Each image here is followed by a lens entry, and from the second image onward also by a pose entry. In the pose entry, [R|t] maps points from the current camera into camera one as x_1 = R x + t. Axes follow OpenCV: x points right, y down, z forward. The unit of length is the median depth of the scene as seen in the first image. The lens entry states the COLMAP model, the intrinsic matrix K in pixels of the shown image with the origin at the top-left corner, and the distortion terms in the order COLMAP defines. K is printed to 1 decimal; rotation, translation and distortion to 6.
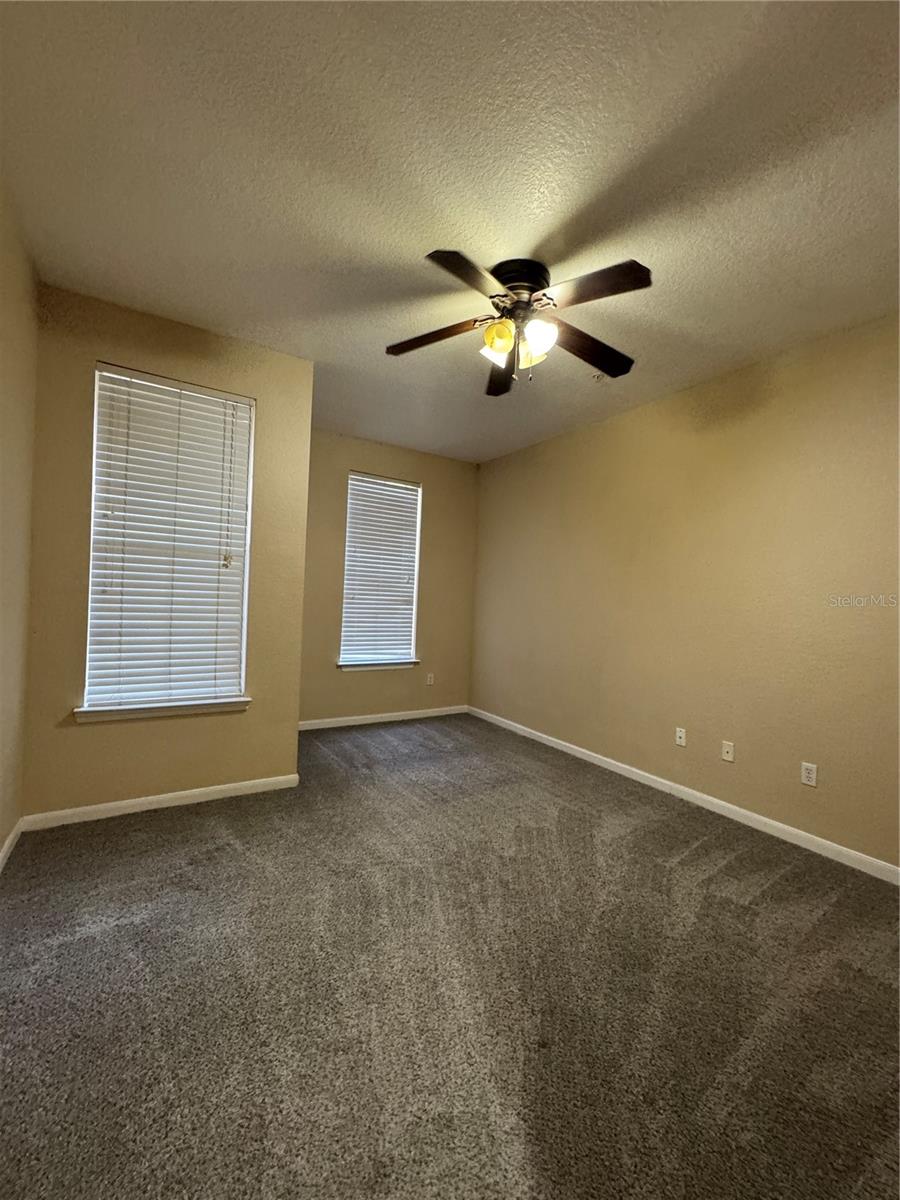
lens RADIAL K [[484.9, 0, 453.8], [0, 484.9, 597.8], [0, 0, 1]] dist [-0.000382, 0.001103]
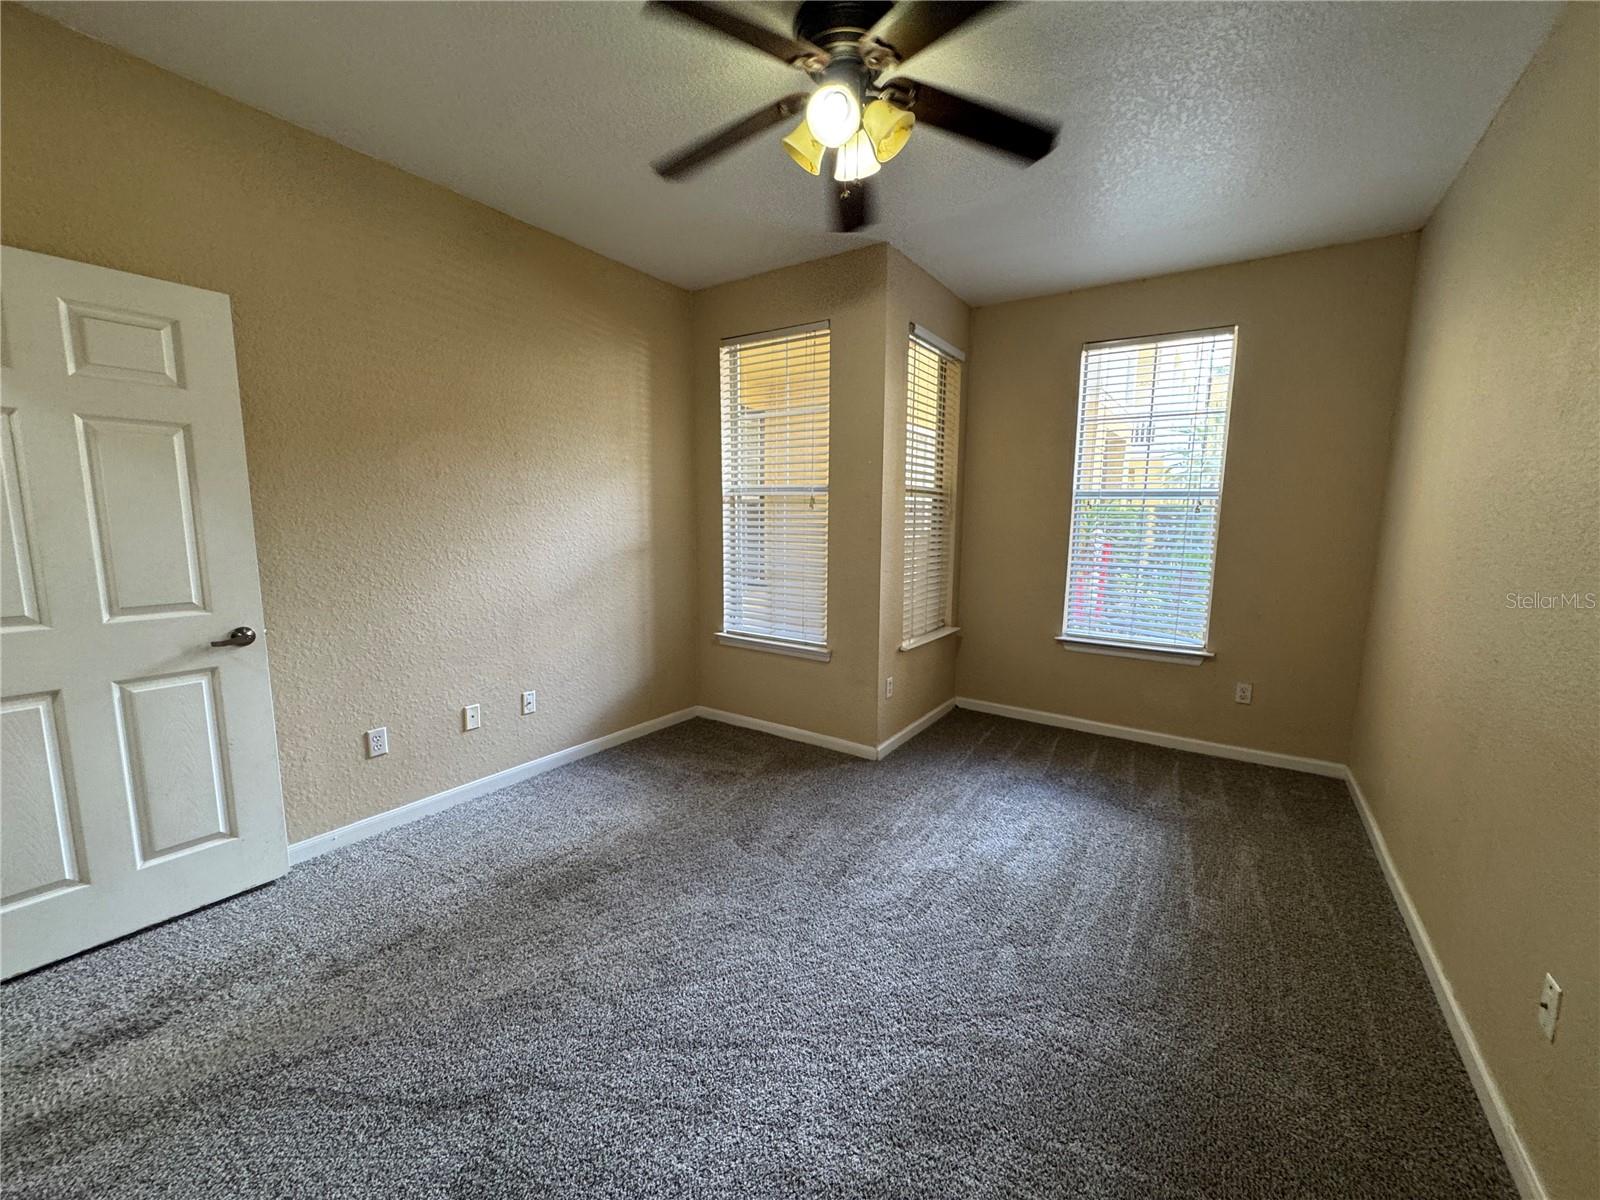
lens RADIAL K [[646.6, 0, 796.8], [0, 646.6, 603.6], [0, 0, 1]] dist [-0.000382, 0.001103]
pose [[0.391766, 0.090708, -0.915582, 0.712995], [0.005827, 0.994864, 0.101056, -0.011974], [0.920046, -0.044926, 0.389226, 0.467522]]
